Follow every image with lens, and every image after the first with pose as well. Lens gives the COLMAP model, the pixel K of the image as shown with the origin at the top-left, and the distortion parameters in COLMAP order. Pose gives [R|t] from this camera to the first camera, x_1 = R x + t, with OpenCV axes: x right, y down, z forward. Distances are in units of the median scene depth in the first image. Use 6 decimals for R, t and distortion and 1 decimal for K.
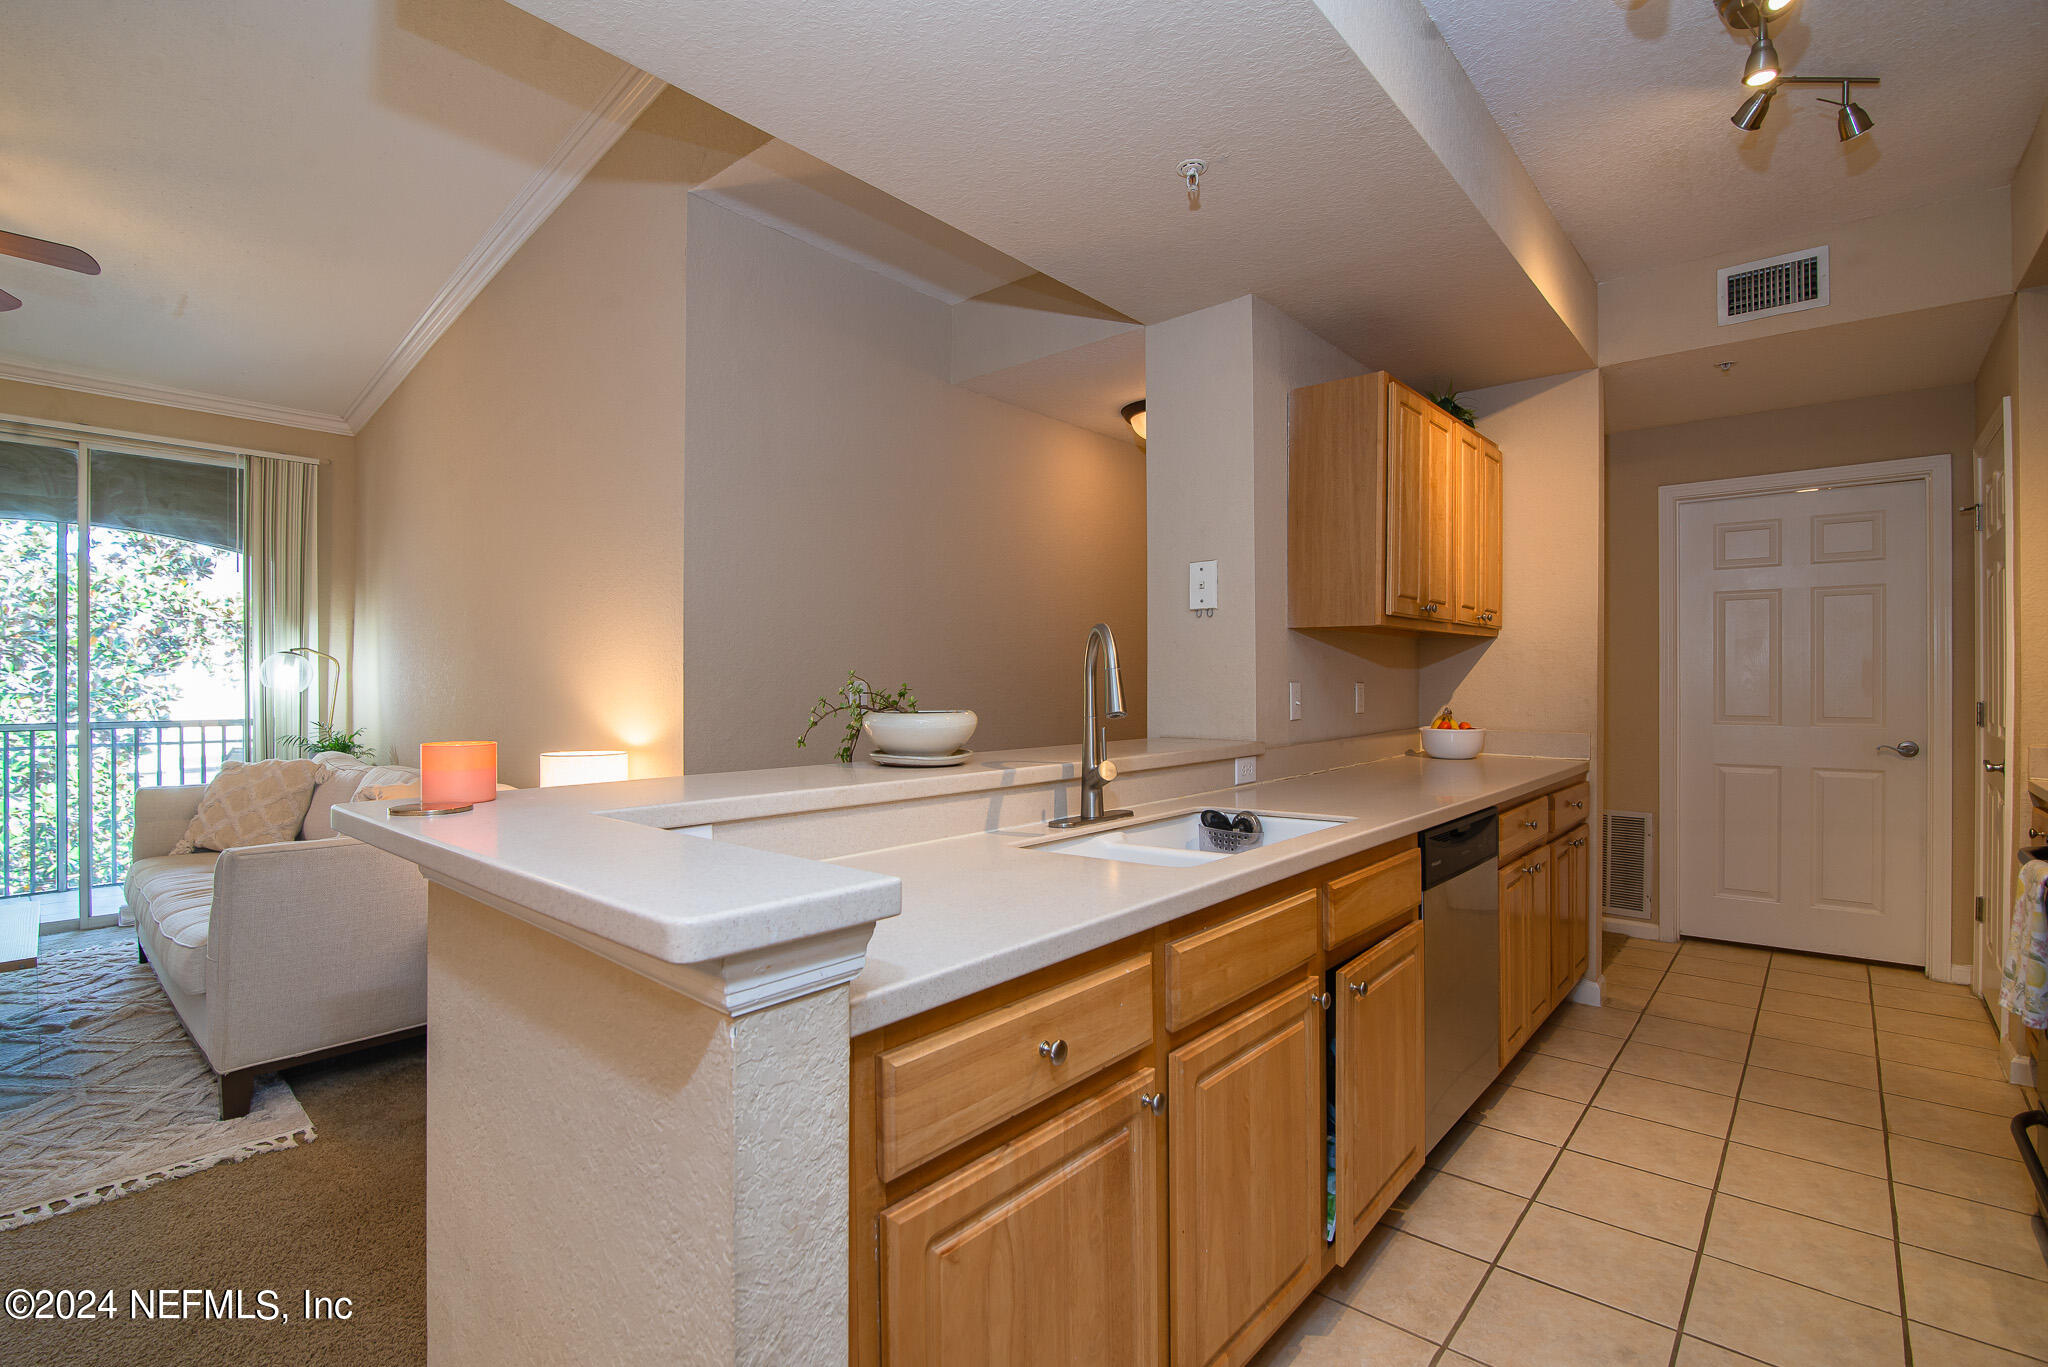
lens RADIAL K [[940.7, 0, 1018.6], [0, 940.7, 685.8], [0, 0, 1]] dist [-0.020960, 0.001295]
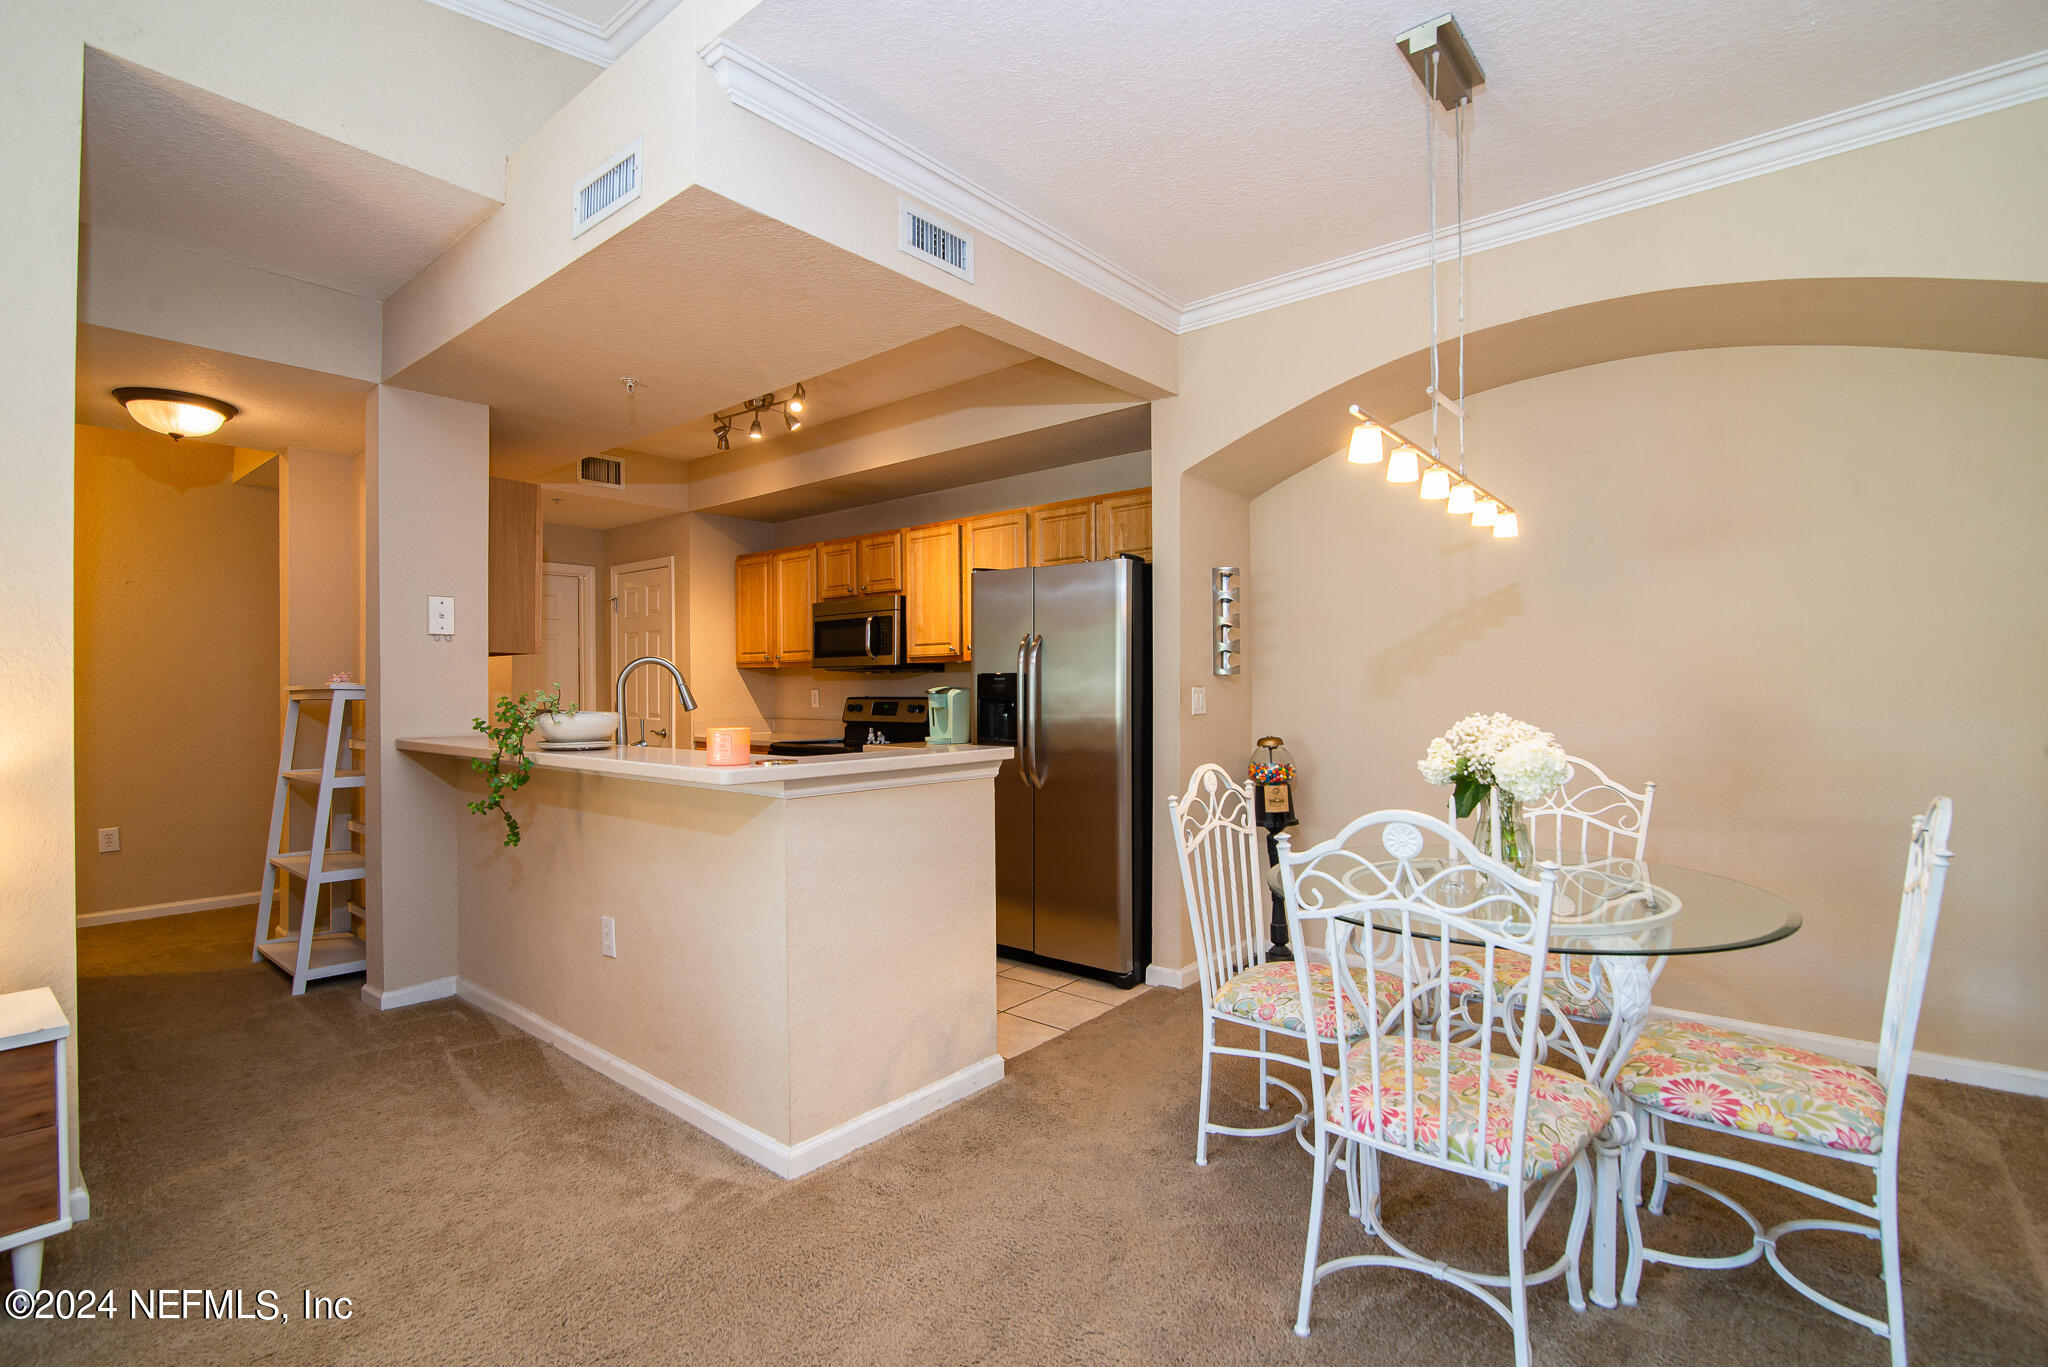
lens RADIAL K [[940.7, 0, 1018.6], [0, 940.7, 685.8], [0, 0, 1]] dist [-0.020960, 0.001295]
pose [[-0.026178, 0.004959, 0.999645, -0.861859], [0.008886, 0.999949, -0.004728, 0.000149], [-0.999618, 0.008760, -0.026220, 0.209382]]
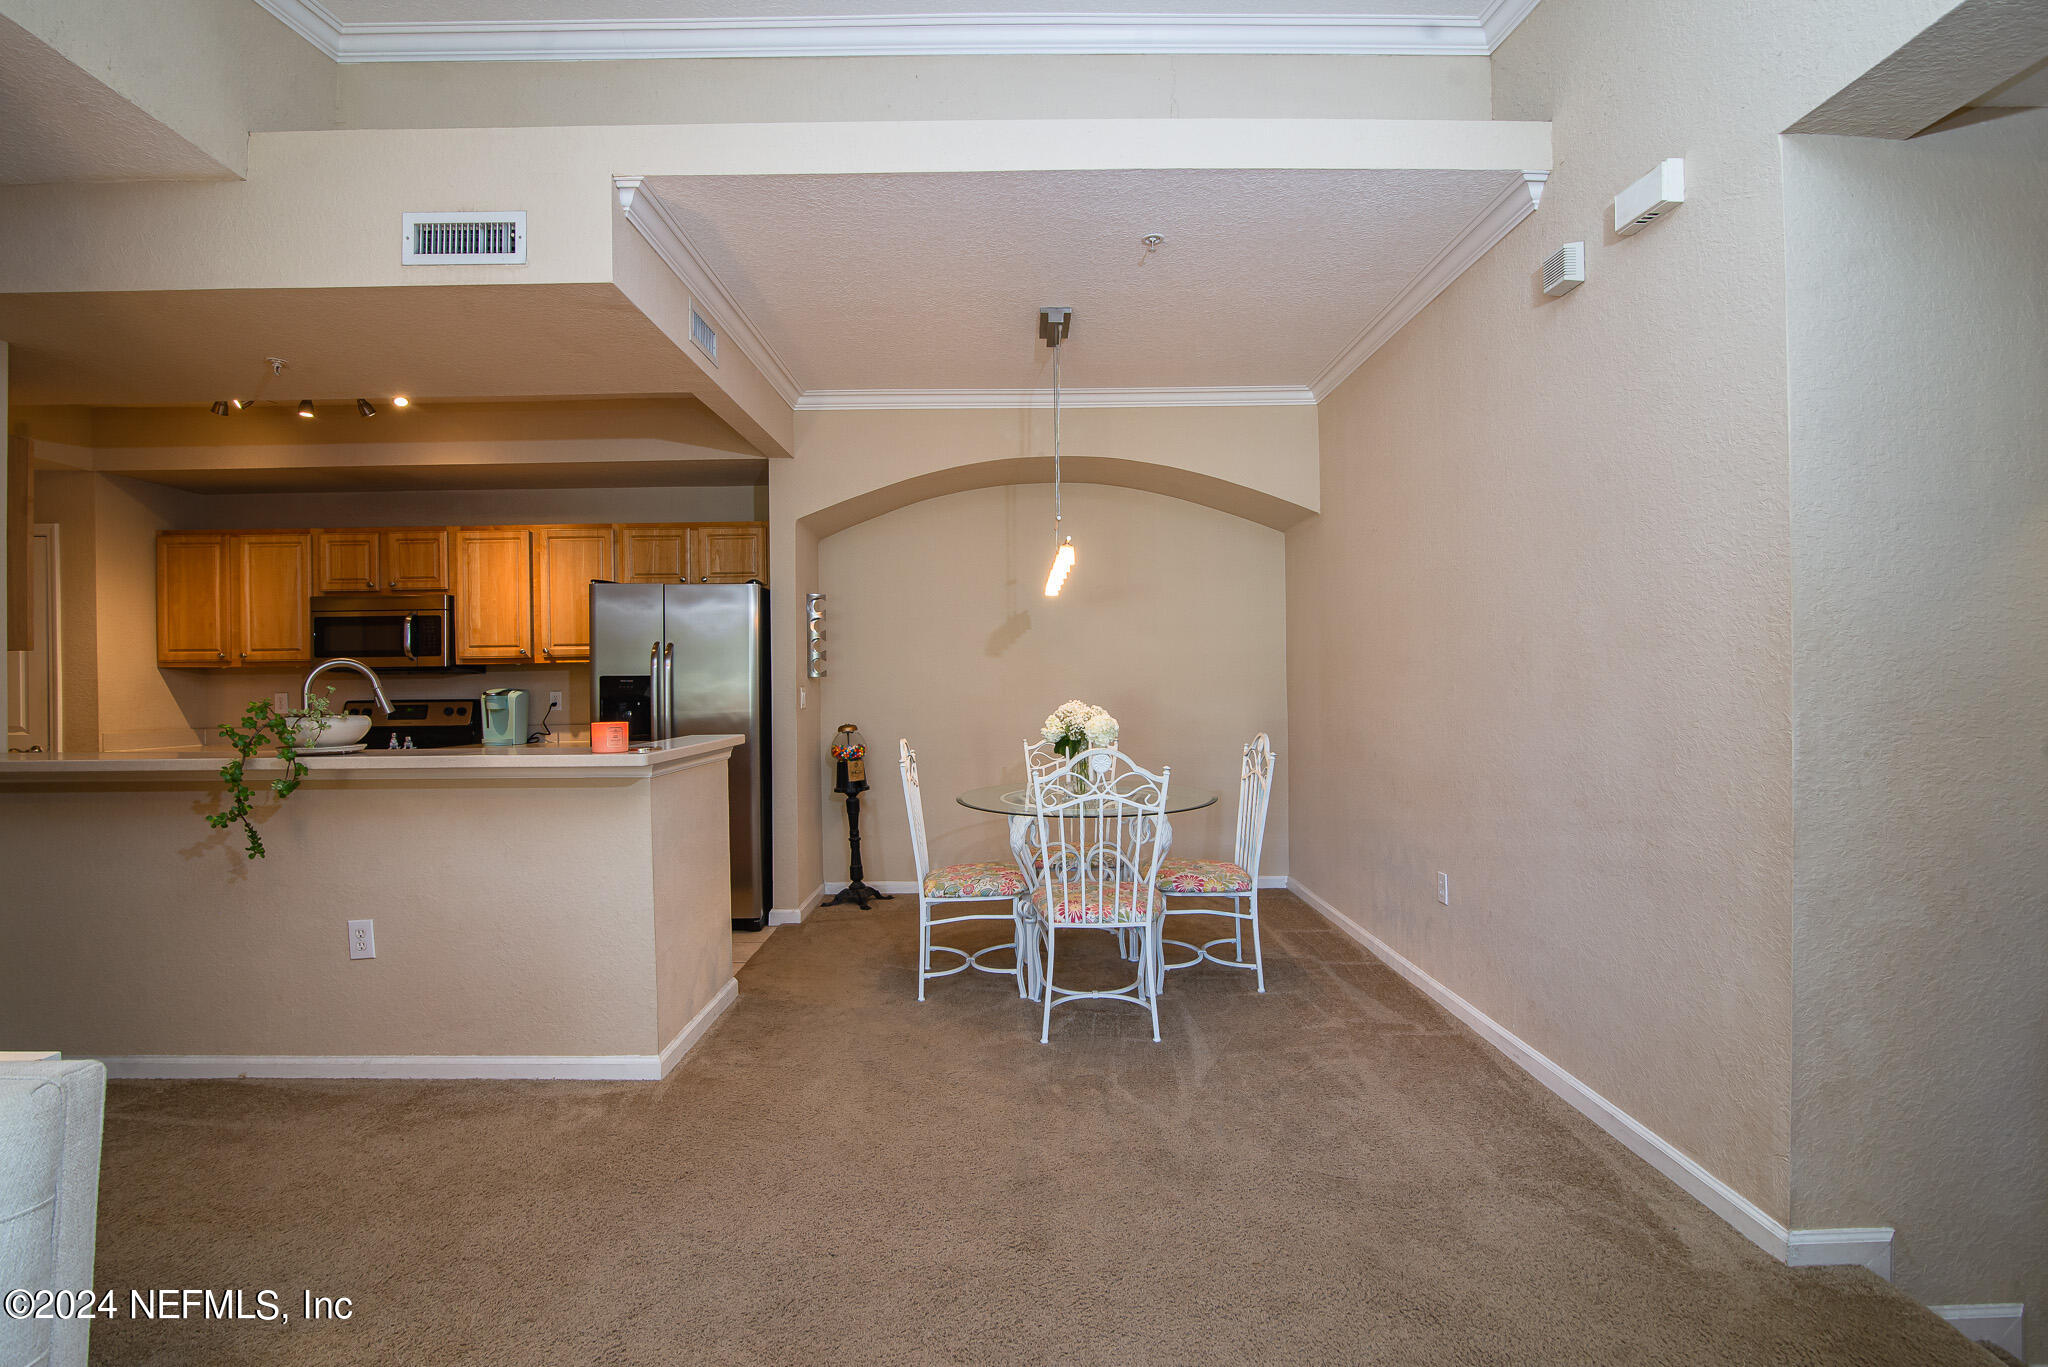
lens RADIAL K [[940.7, 0, 1018.6], [0, 940.7, 685.8], [0, 0, 1]] dist [-0.020960, 0.001295]
pose [[-0.667601, 0.007090, 0.744486, -1.021411], [0.014755, 0.999884, 0.003708, -0.004169], [-0.744373, 0.013460, -0.667628, 0.648297]]
